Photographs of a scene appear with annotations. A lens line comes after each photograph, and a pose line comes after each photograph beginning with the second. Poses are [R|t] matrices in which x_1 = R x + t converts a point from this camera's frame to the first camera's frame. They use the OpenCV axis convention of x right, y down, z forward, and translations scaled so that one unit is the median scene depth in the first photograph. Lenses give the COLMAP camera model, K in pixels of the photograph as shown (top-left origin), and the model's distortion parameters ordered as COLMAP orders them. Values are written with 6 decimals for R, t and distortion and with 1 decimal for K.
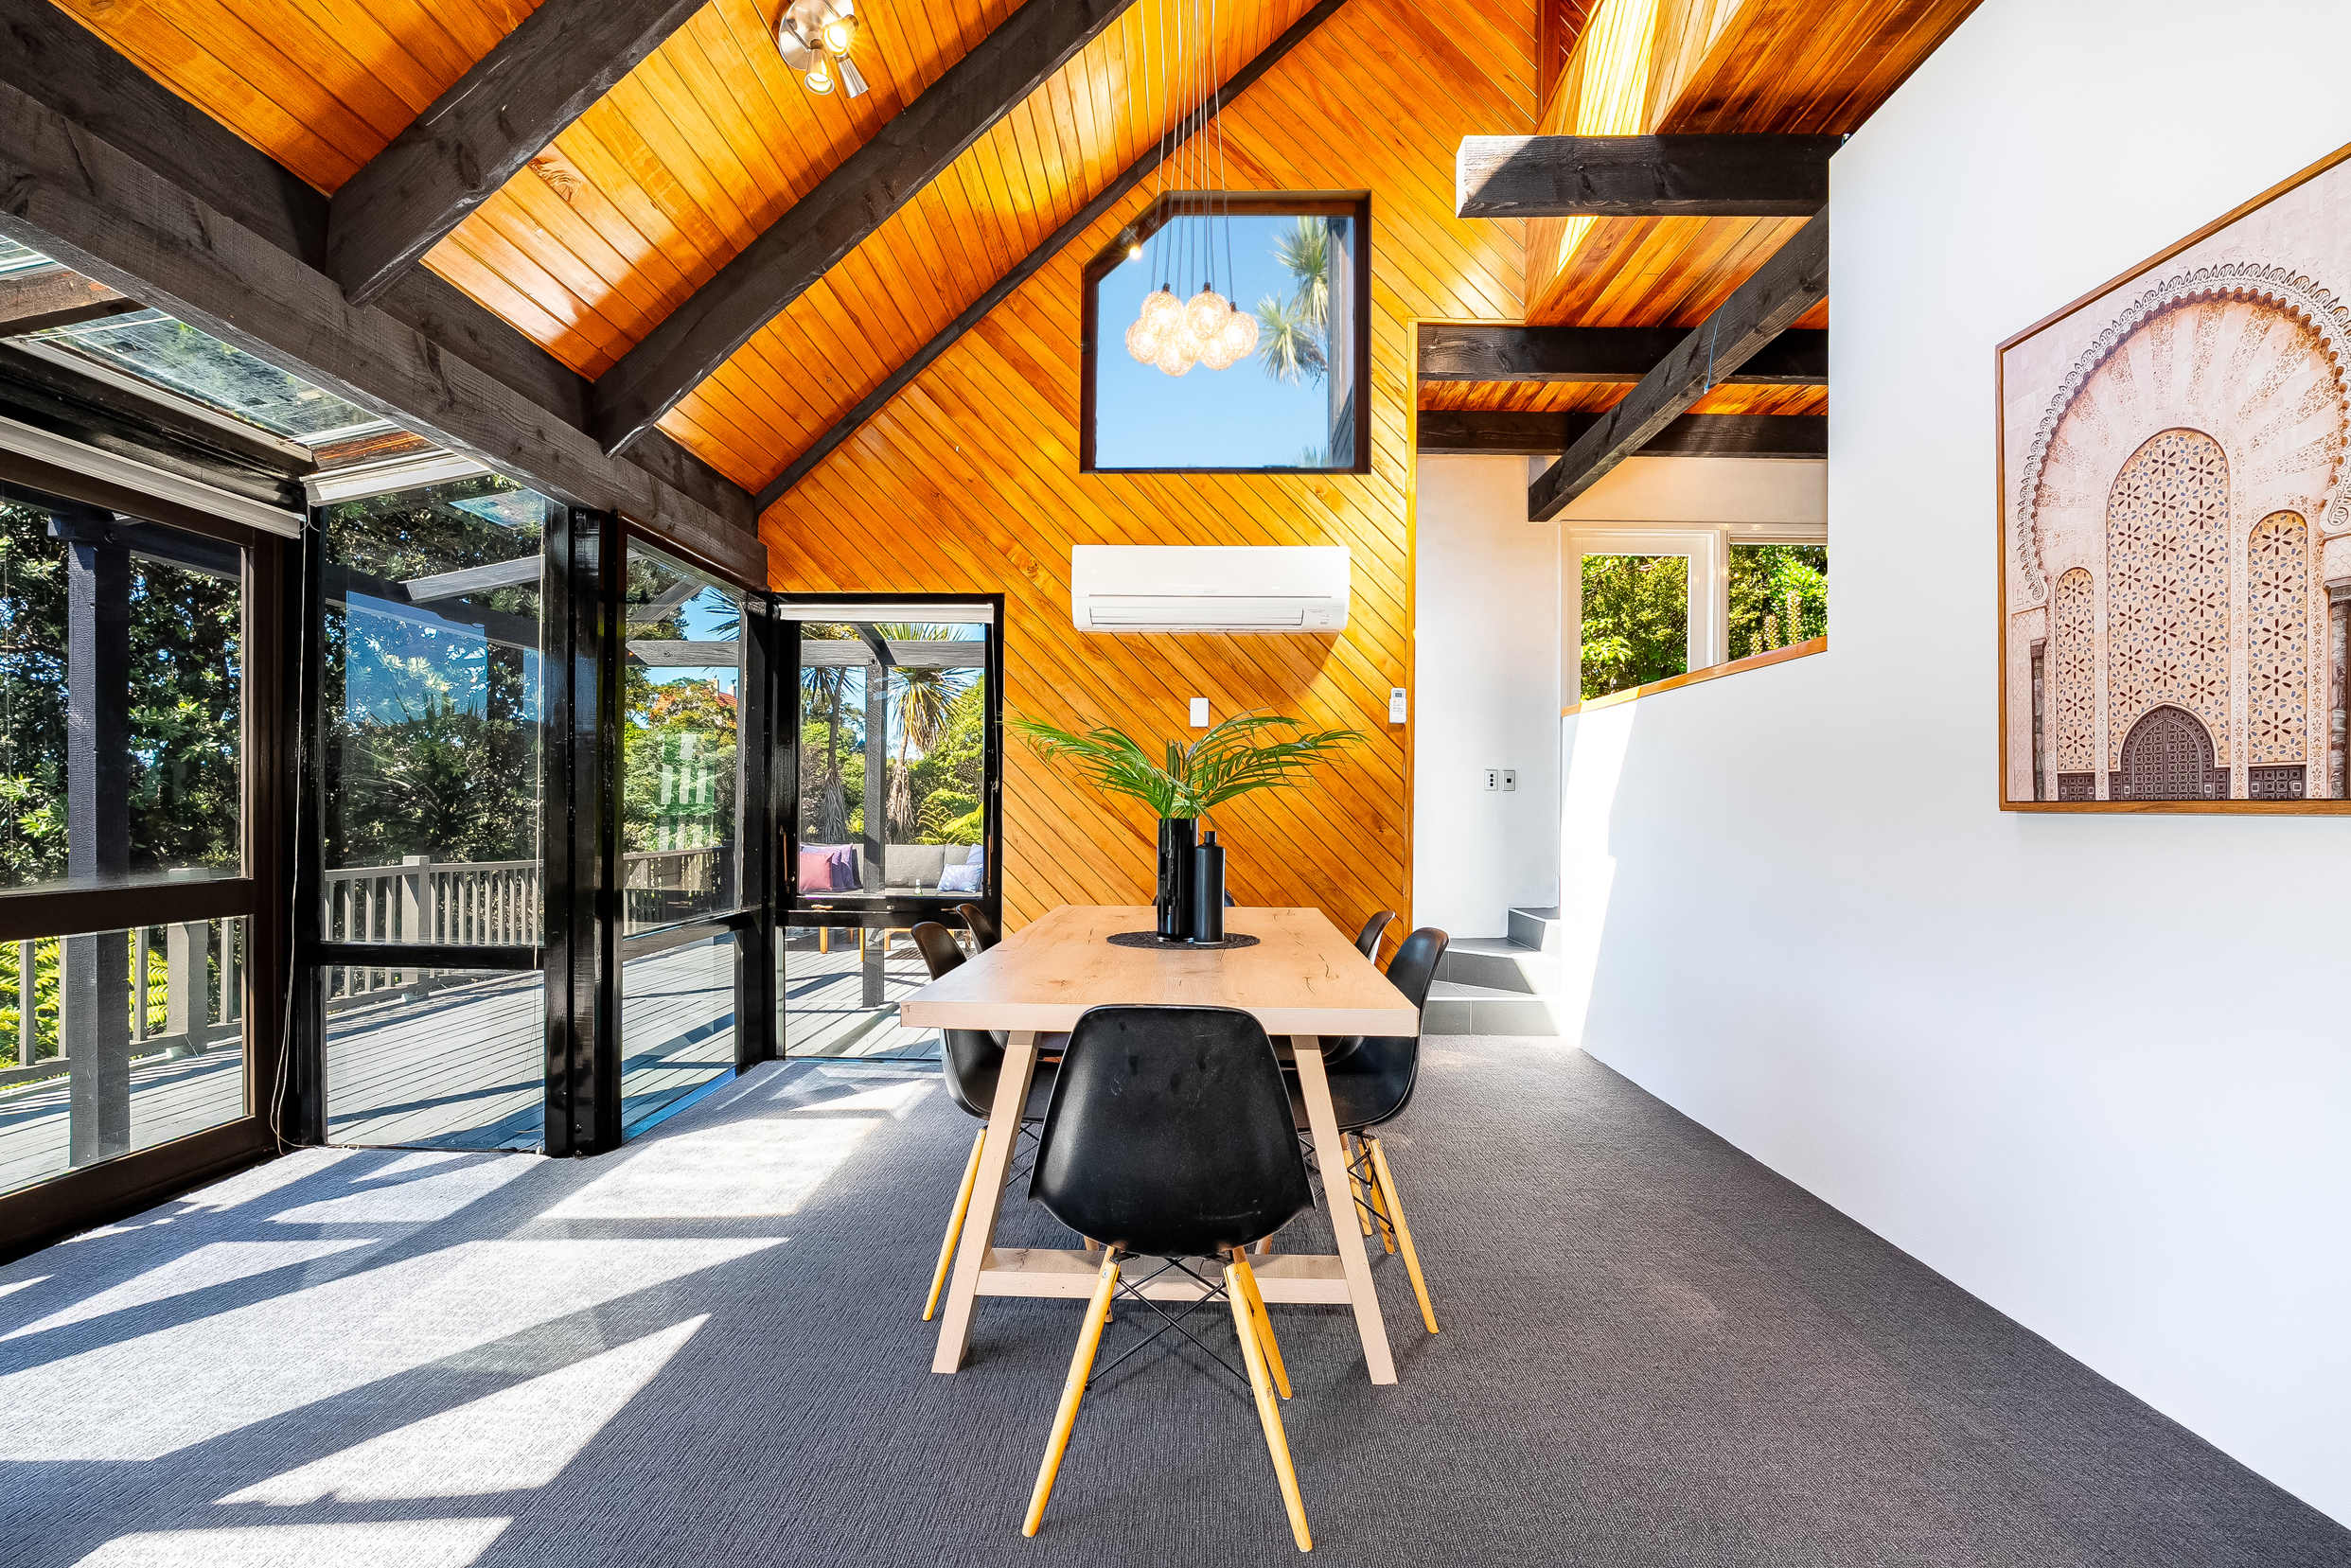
lens RADIAL K [[1078.4, 0, 1175.5], [0, 1078.4, 784.0], [0, 0, 1]] dist [-0.022379, 0.016164]
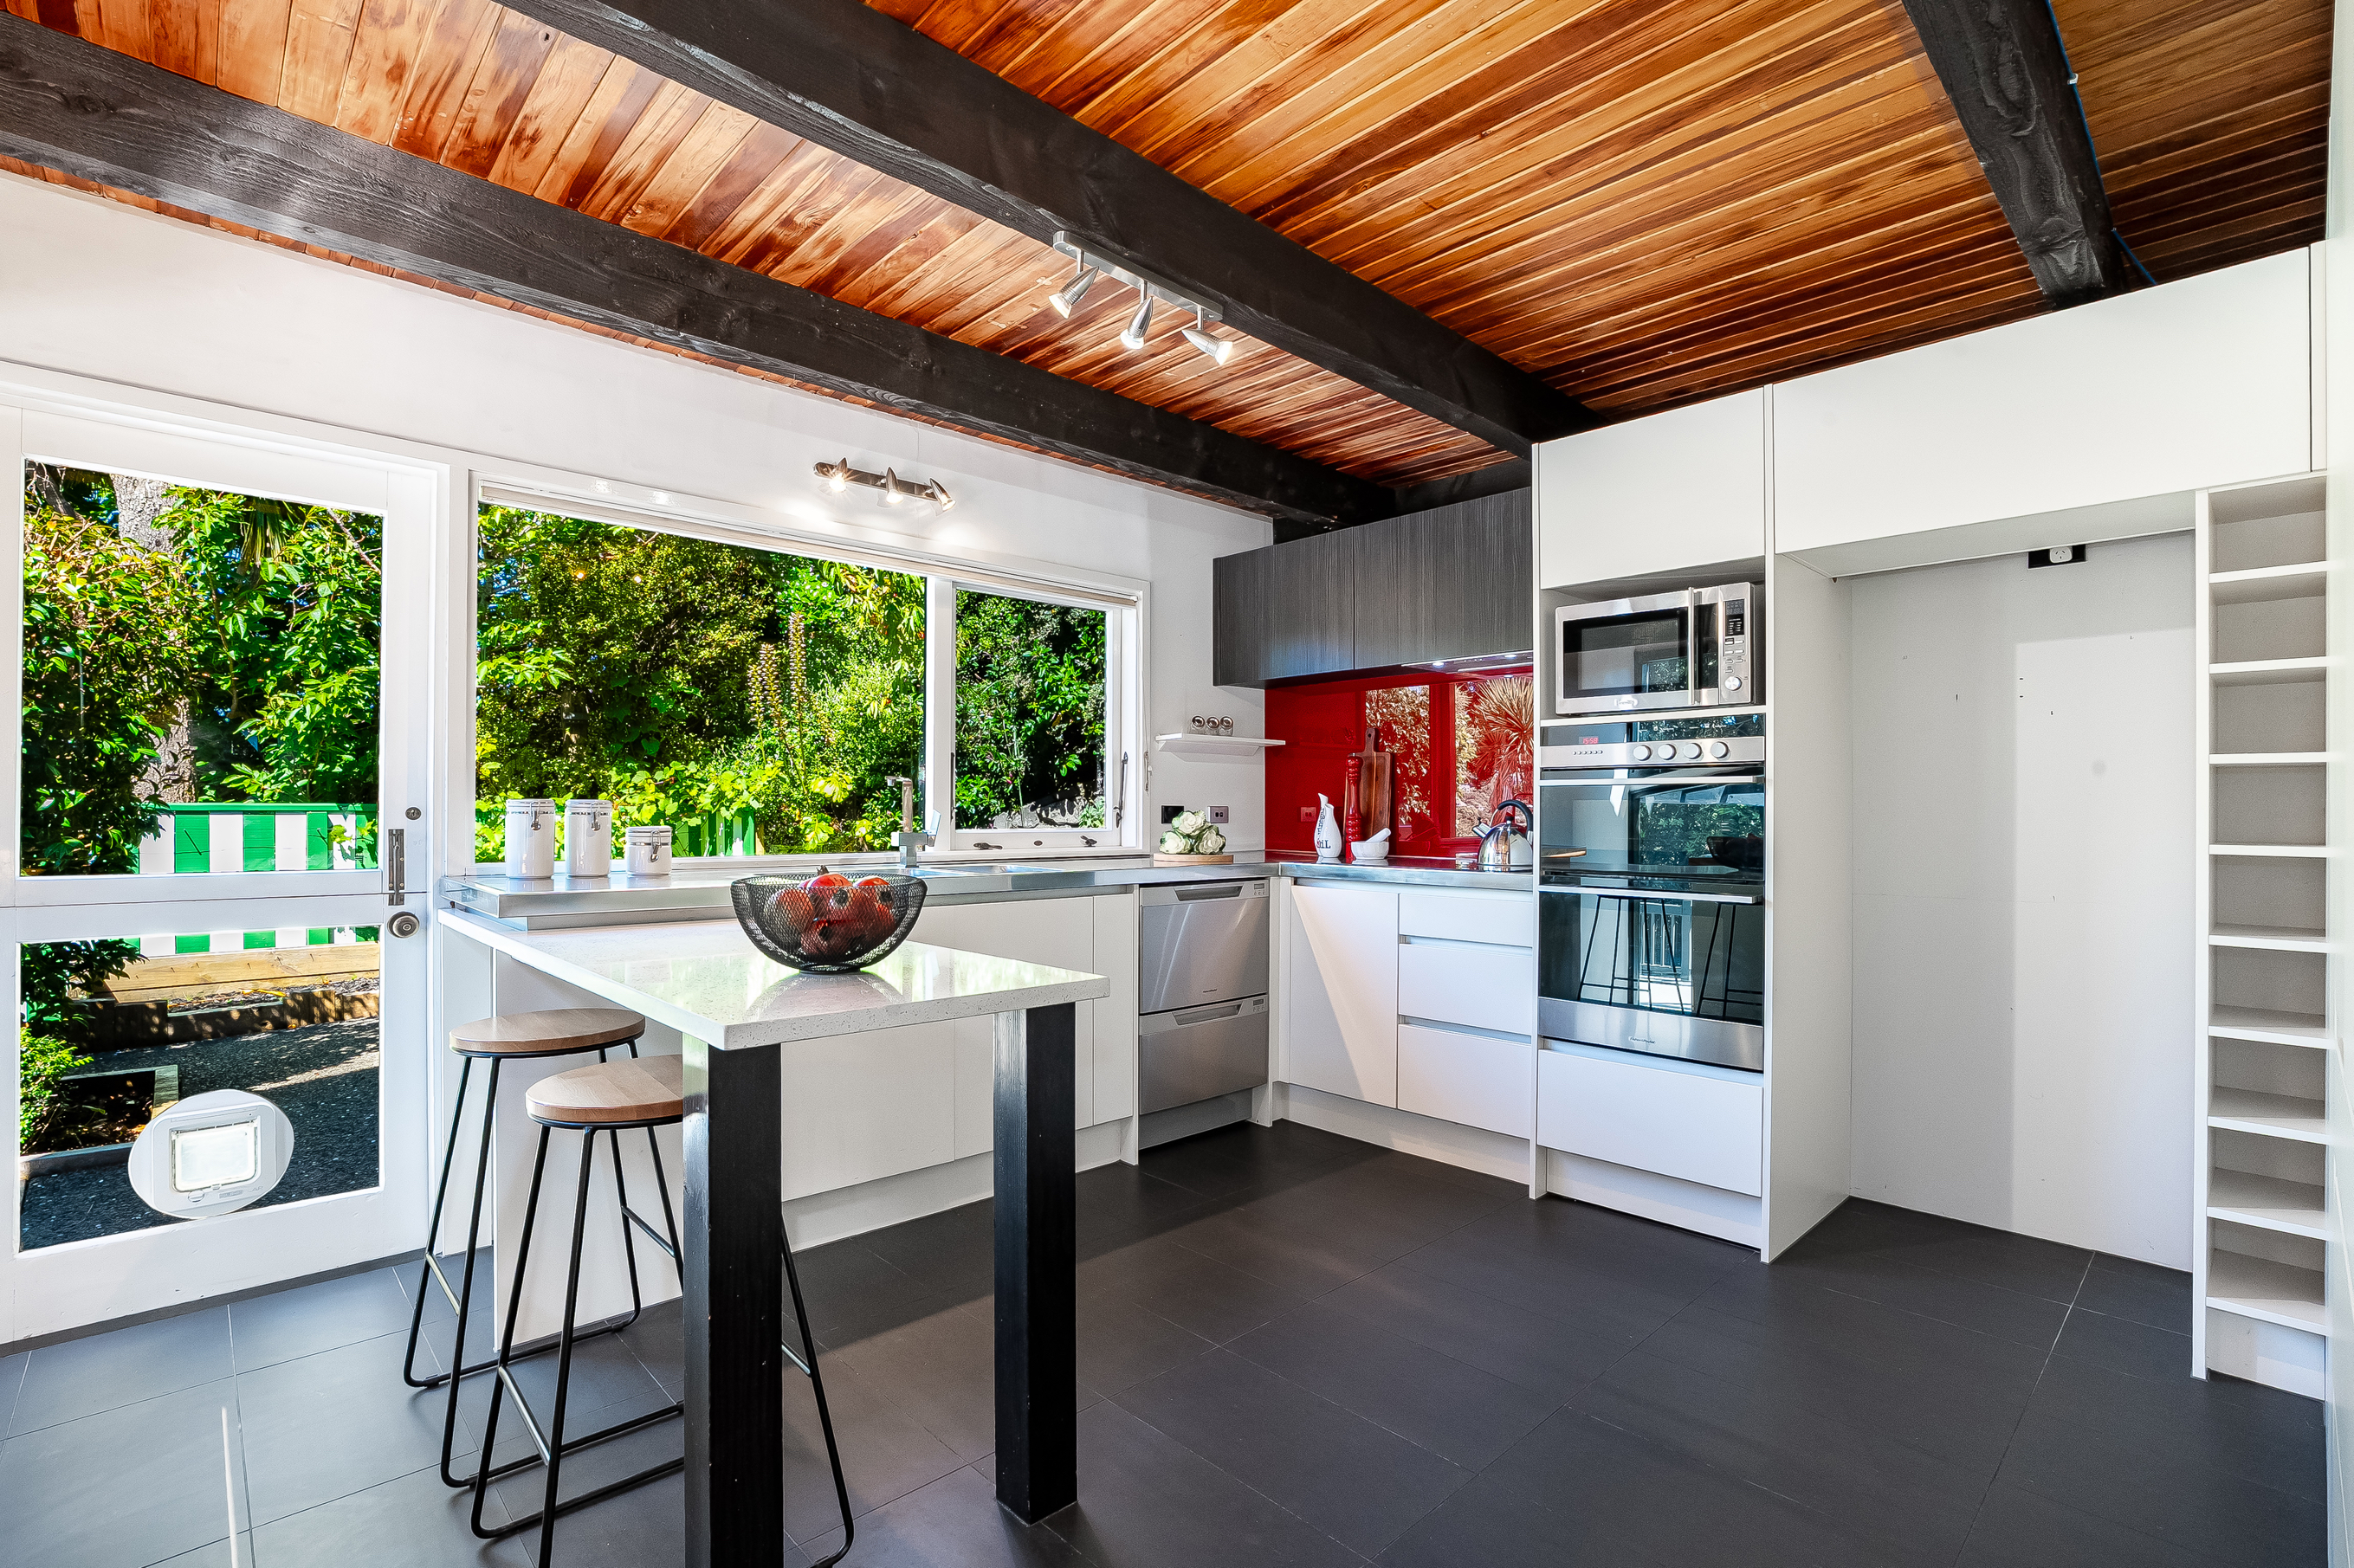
lens RADIAL K [[1079.7, 0, 1177.0], [0, 1079.7, 784.0], [0, 0, 1]] dist [-0.022379, 0.016164]
pose [[0.711395, 0.012535, 0.702680, 1.063089], [-0.013478, 0.999900, -0.004191, -0.271883], [-0.702663, -0.006489, 0.711493, 1.216595]]
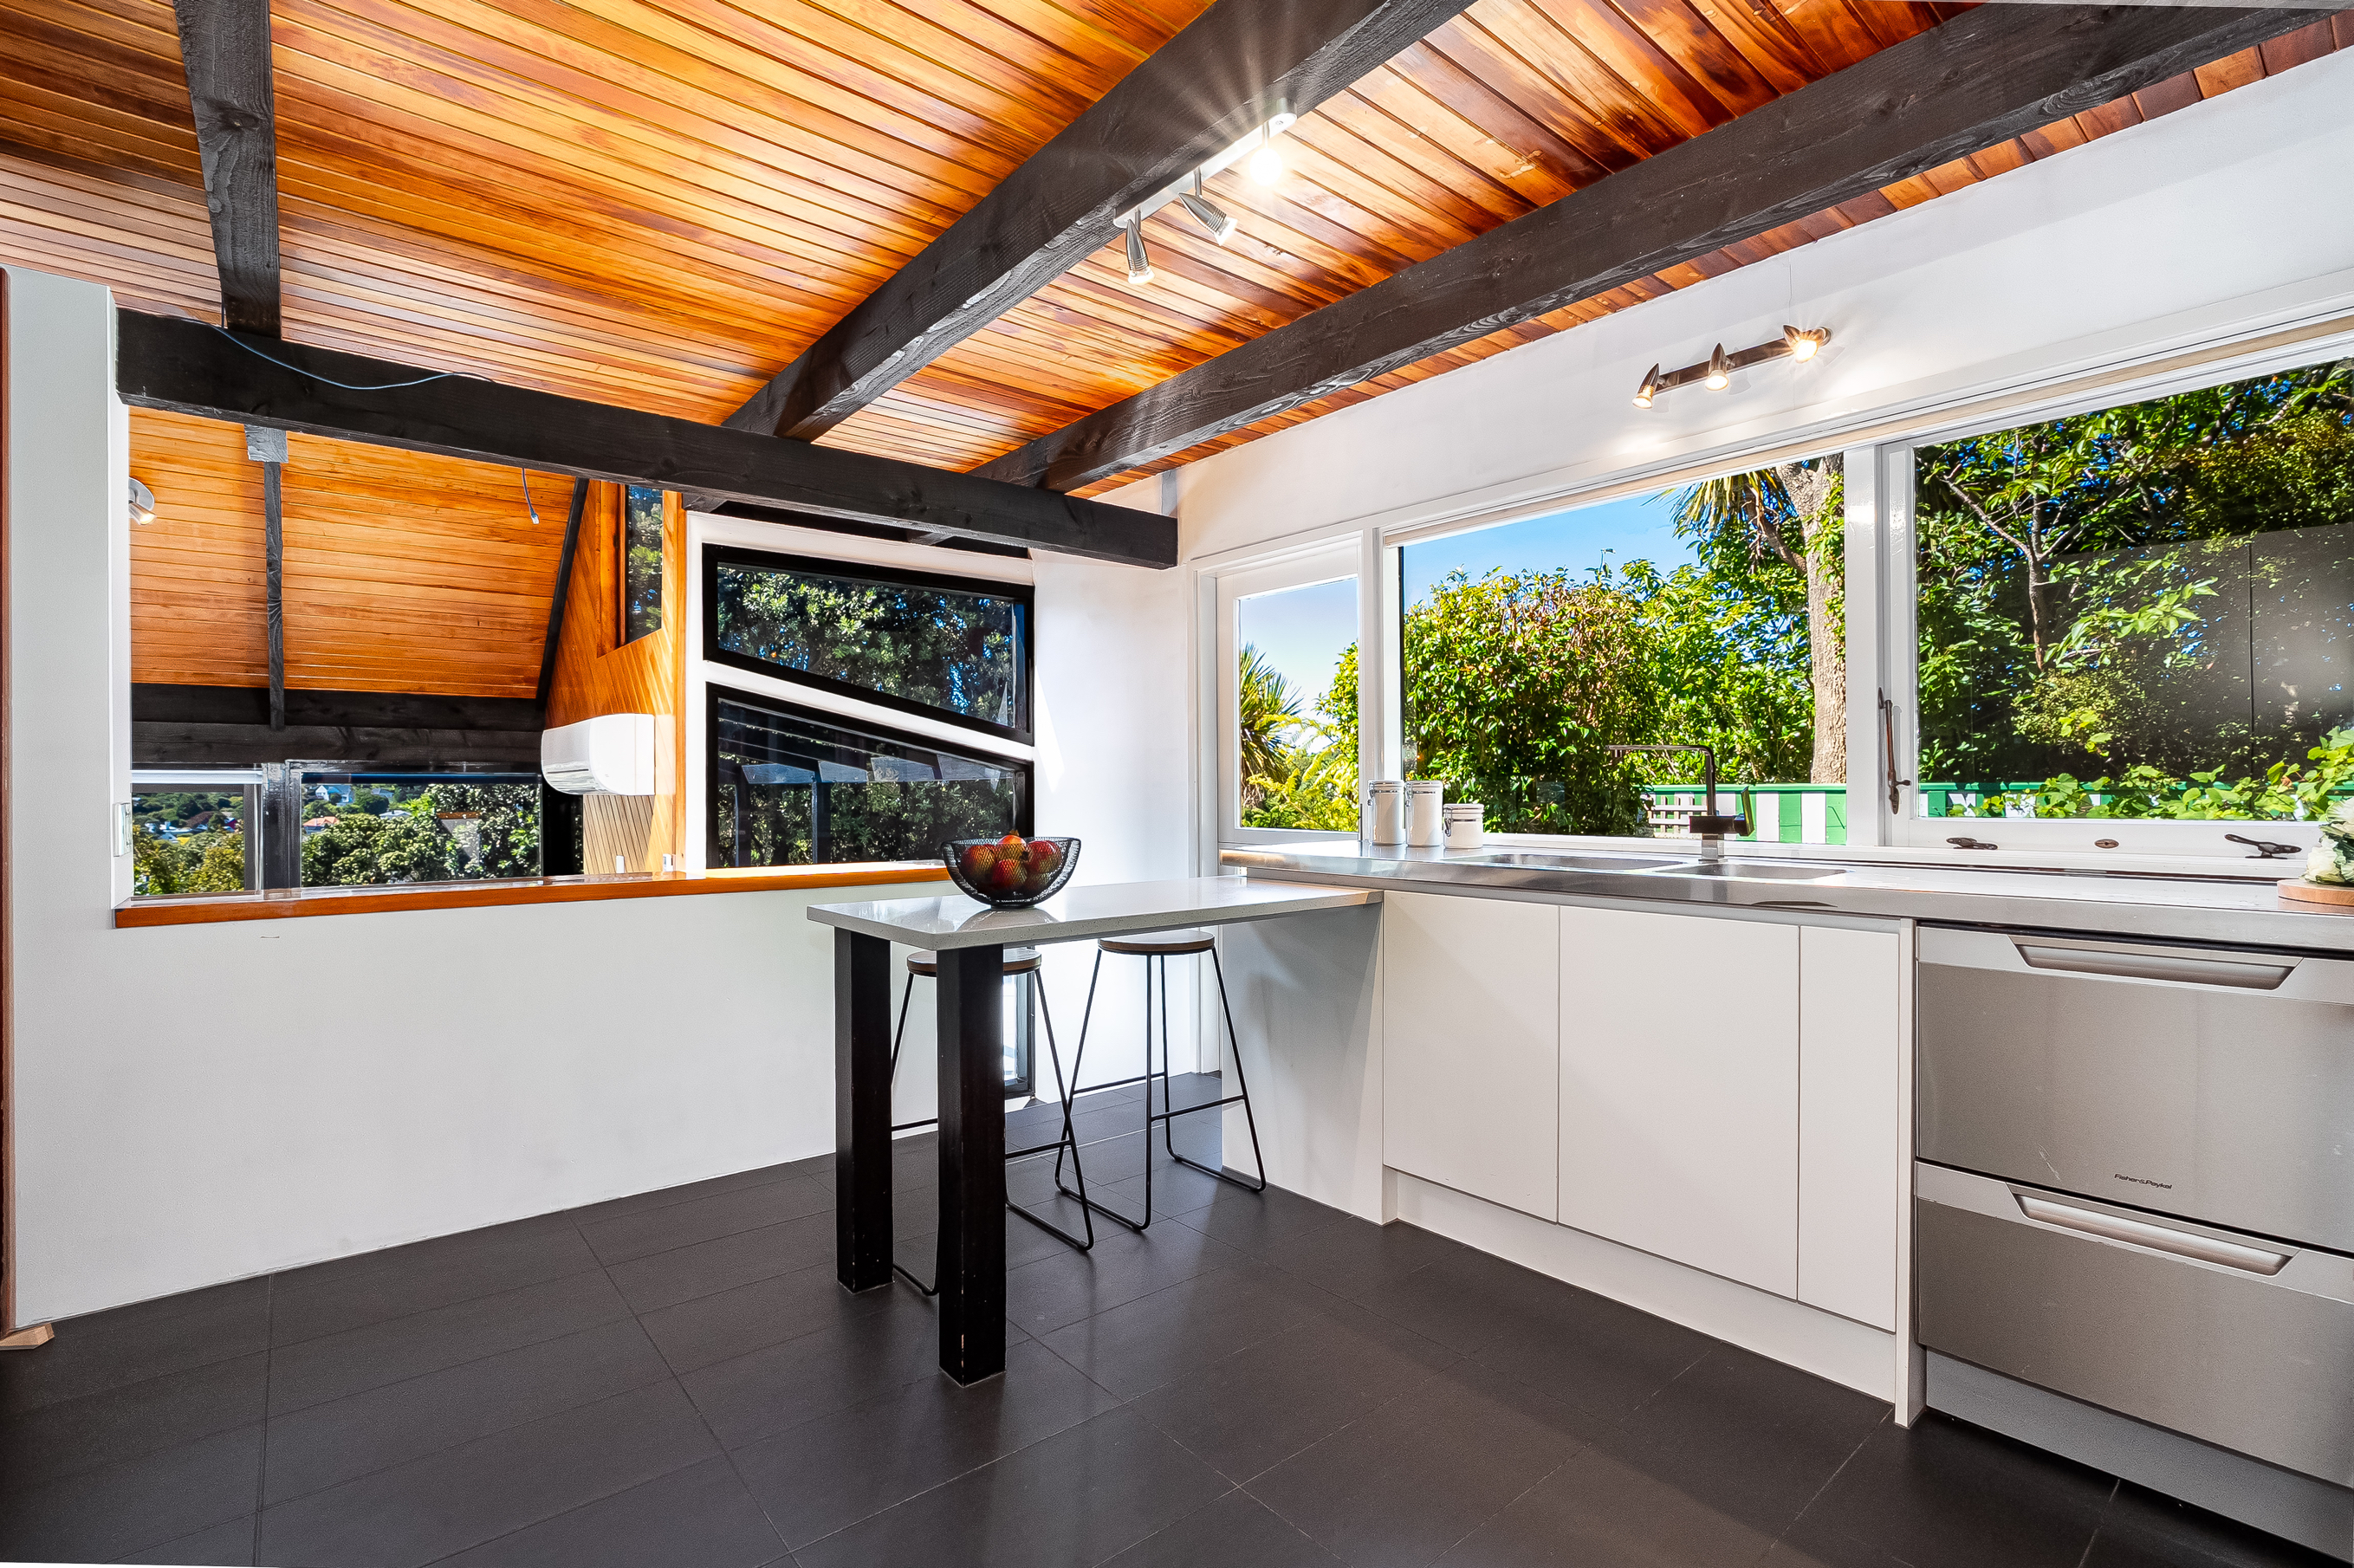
lens RADIAL K [[1079.8, 0, 1177.0], [0, 1079.8, 784.0], [0, 0, 1]] dist [-0.022379, 0.016164]
pose [[0.650927, -0.009568, -0.759080, 2.266106], [0.022784, 0.999716, 0.006936, -0.265389], [0.758799, -0.021810, 0.650960, 1.366190]]
